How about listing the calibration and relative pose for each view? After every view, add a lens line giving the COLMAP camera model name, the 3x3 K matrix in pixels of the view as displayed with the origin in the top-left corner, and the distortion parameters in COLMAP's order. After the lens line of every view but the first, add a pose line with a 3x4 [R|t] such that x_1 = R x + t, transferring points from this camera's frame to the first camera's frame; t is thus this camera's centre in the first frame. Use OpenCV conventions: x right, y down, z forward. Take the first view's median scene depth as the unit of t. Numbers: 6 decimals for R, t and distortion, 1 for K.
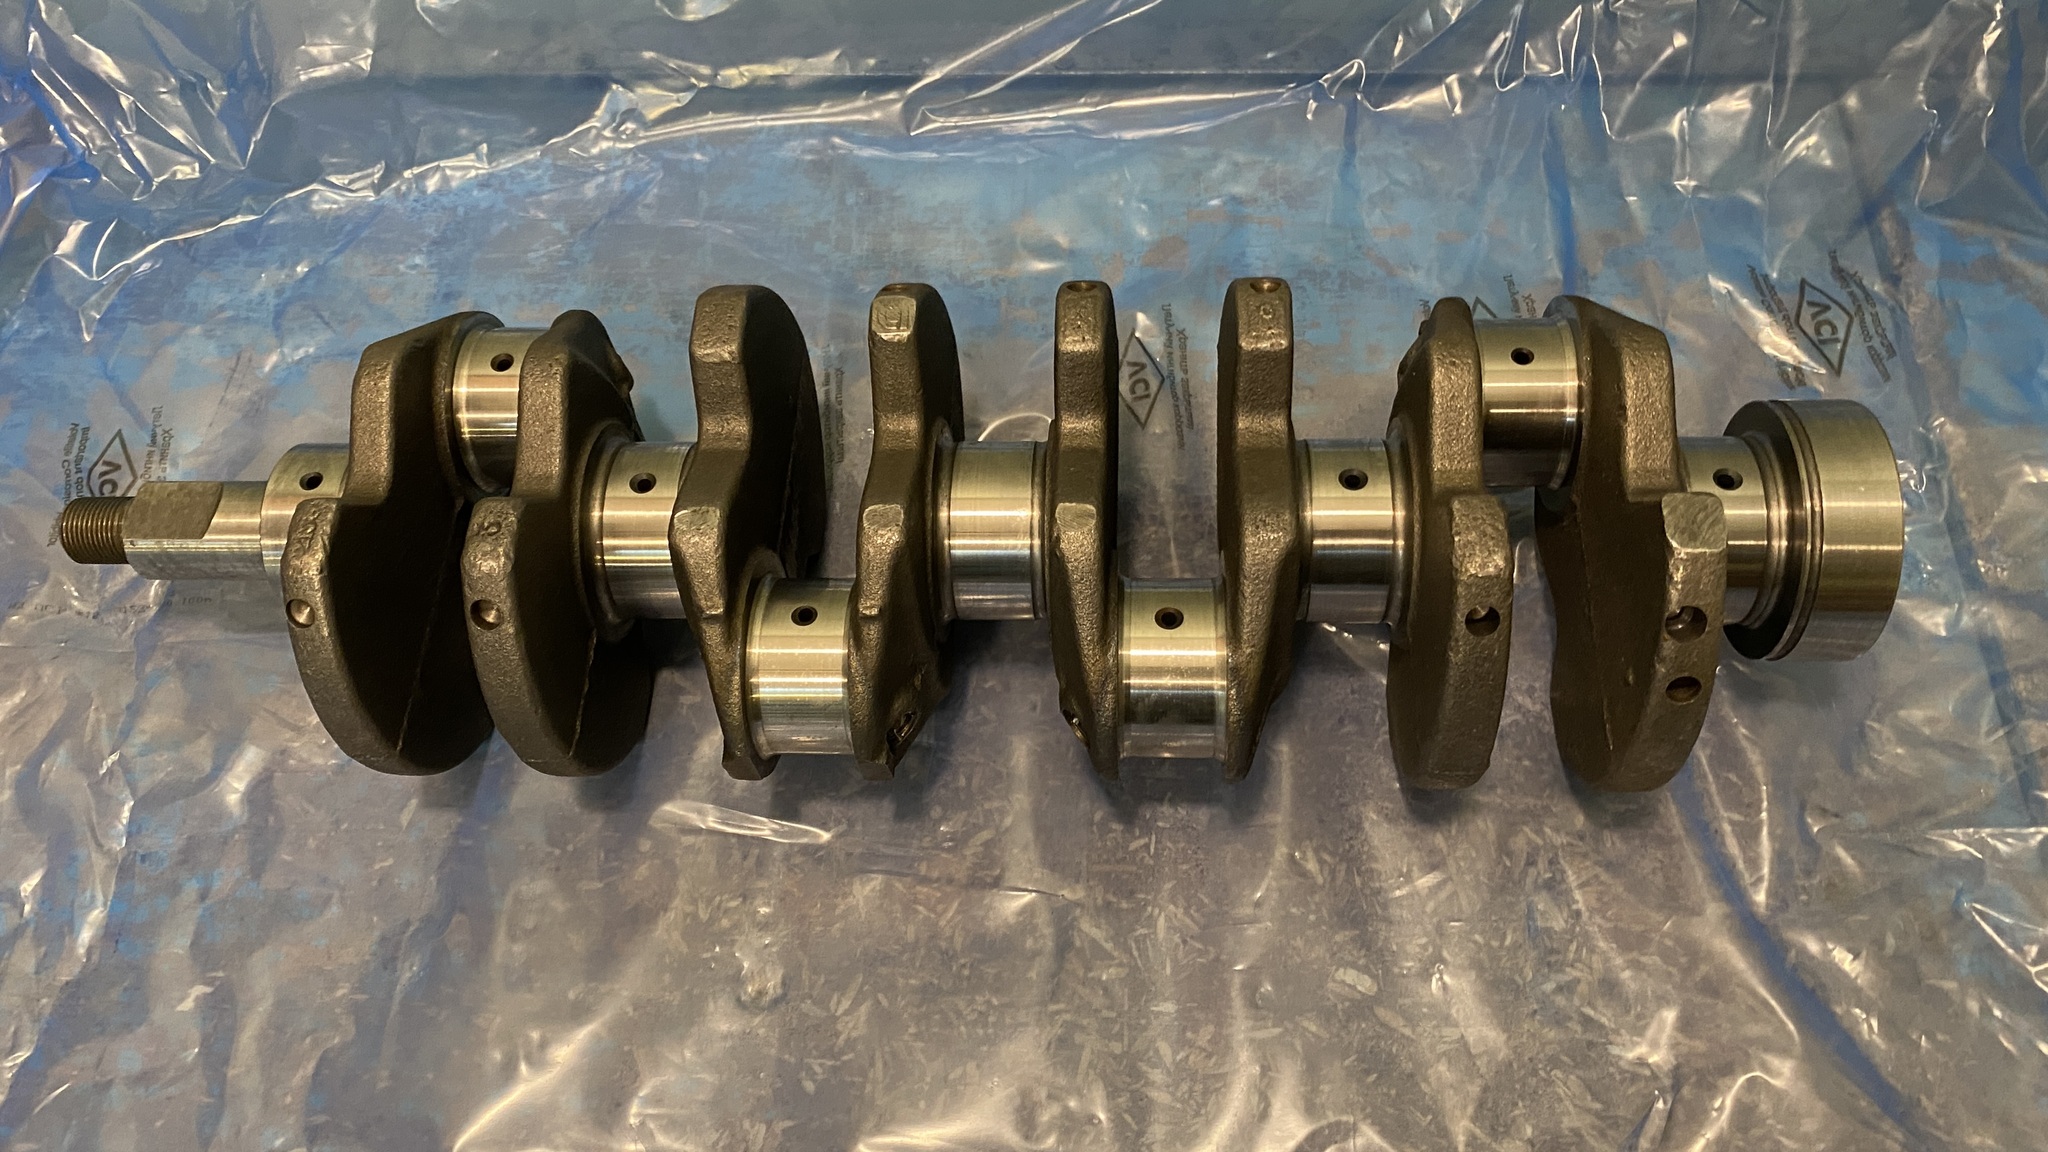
lens RADIAL K [[1616.2, 0, 1021.5], [0, 1616.2, 554.3], [0, 0, 1]] dist [0.126548, -0.309510]
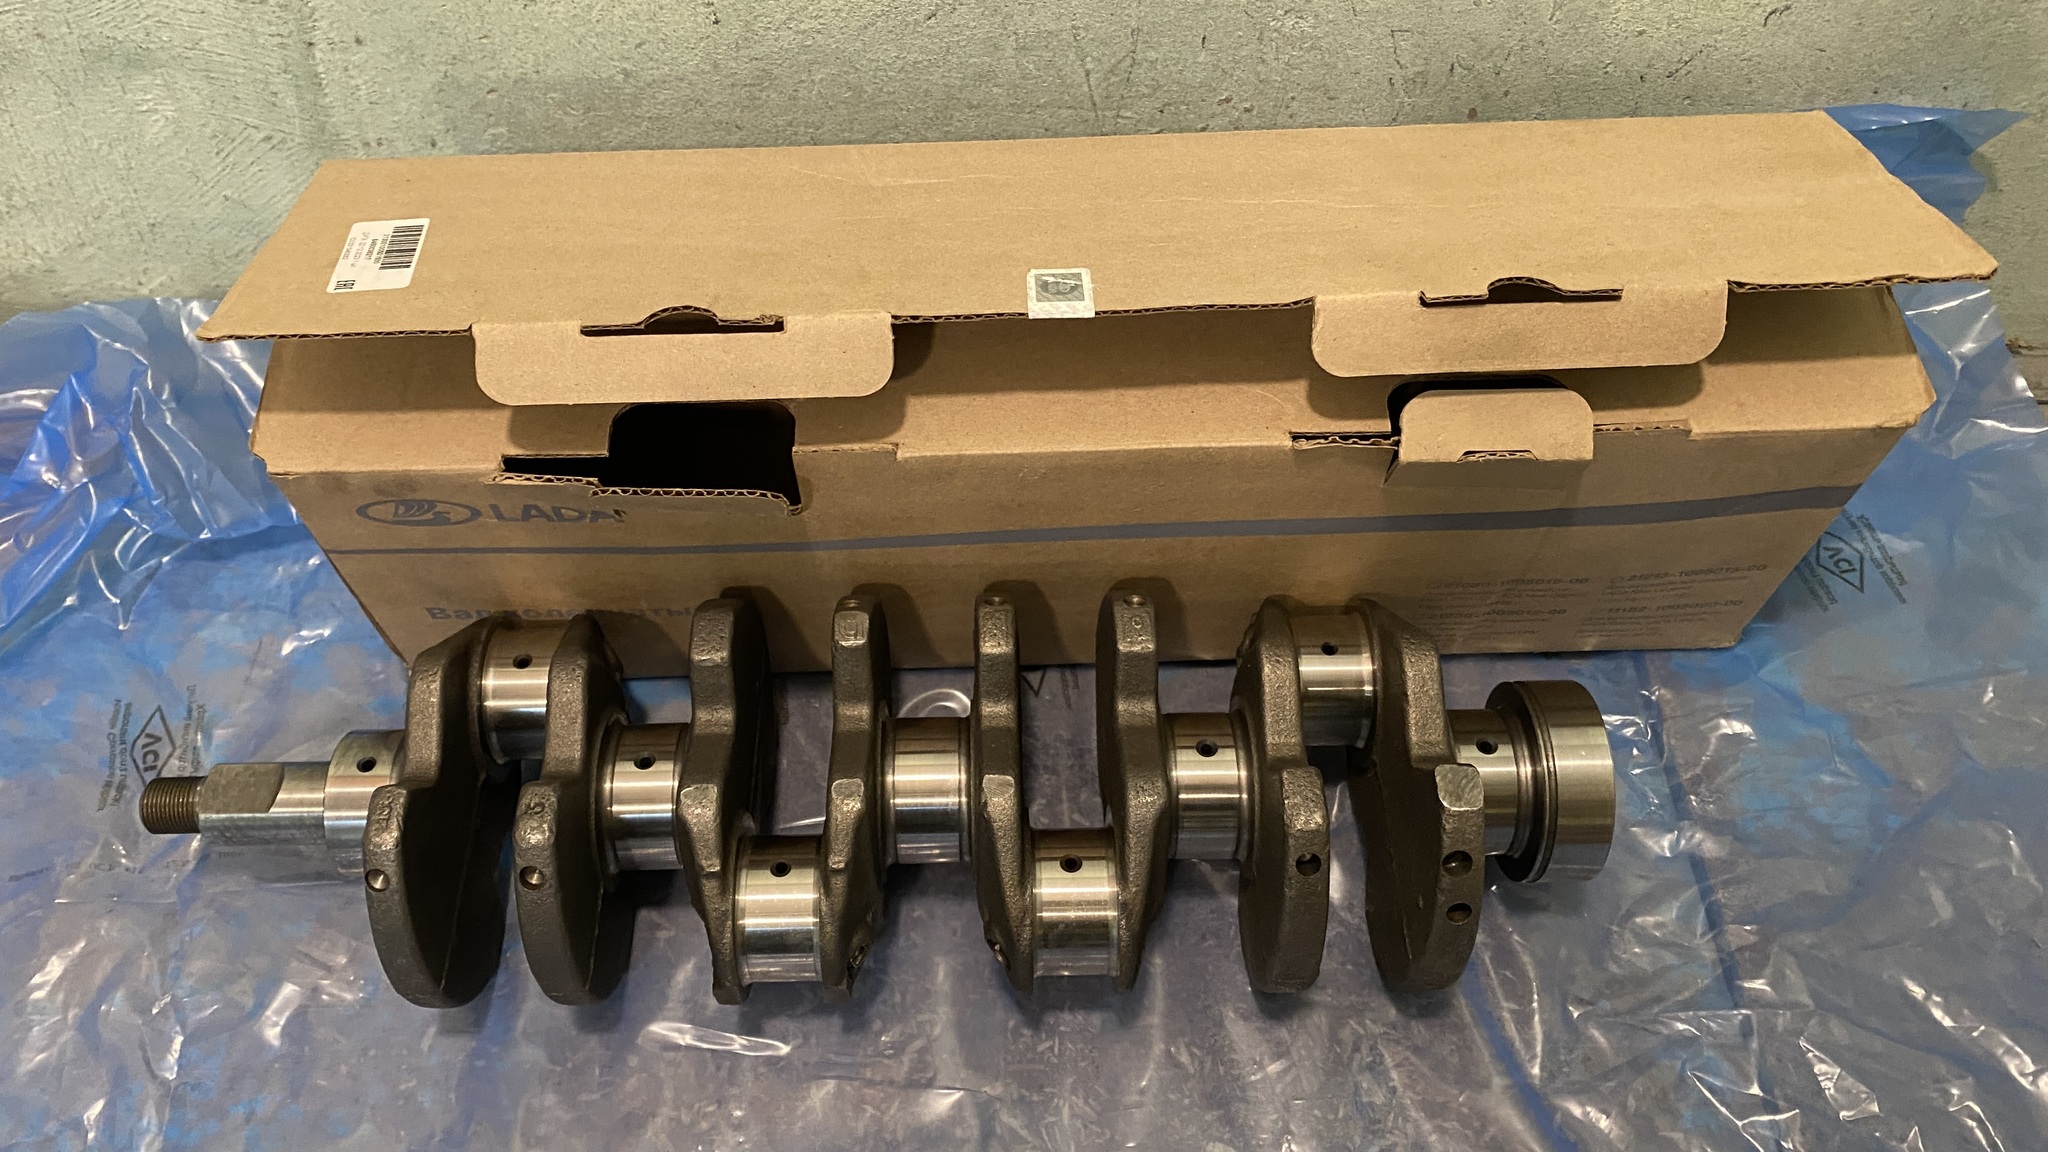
lens RADIAL K [[1507.4, 0, 1024.0], [0, 1507.4, 576.0], [0, 0, 1]] dist [0.057099, -0.127258]
pose [[0.996192, -0.008641, 0.086753, -0.040284], [0.019105, 0.992527, -0.120520, -0.036550], [-0.085063, 0.121718, 0.988913, -0.174000]]
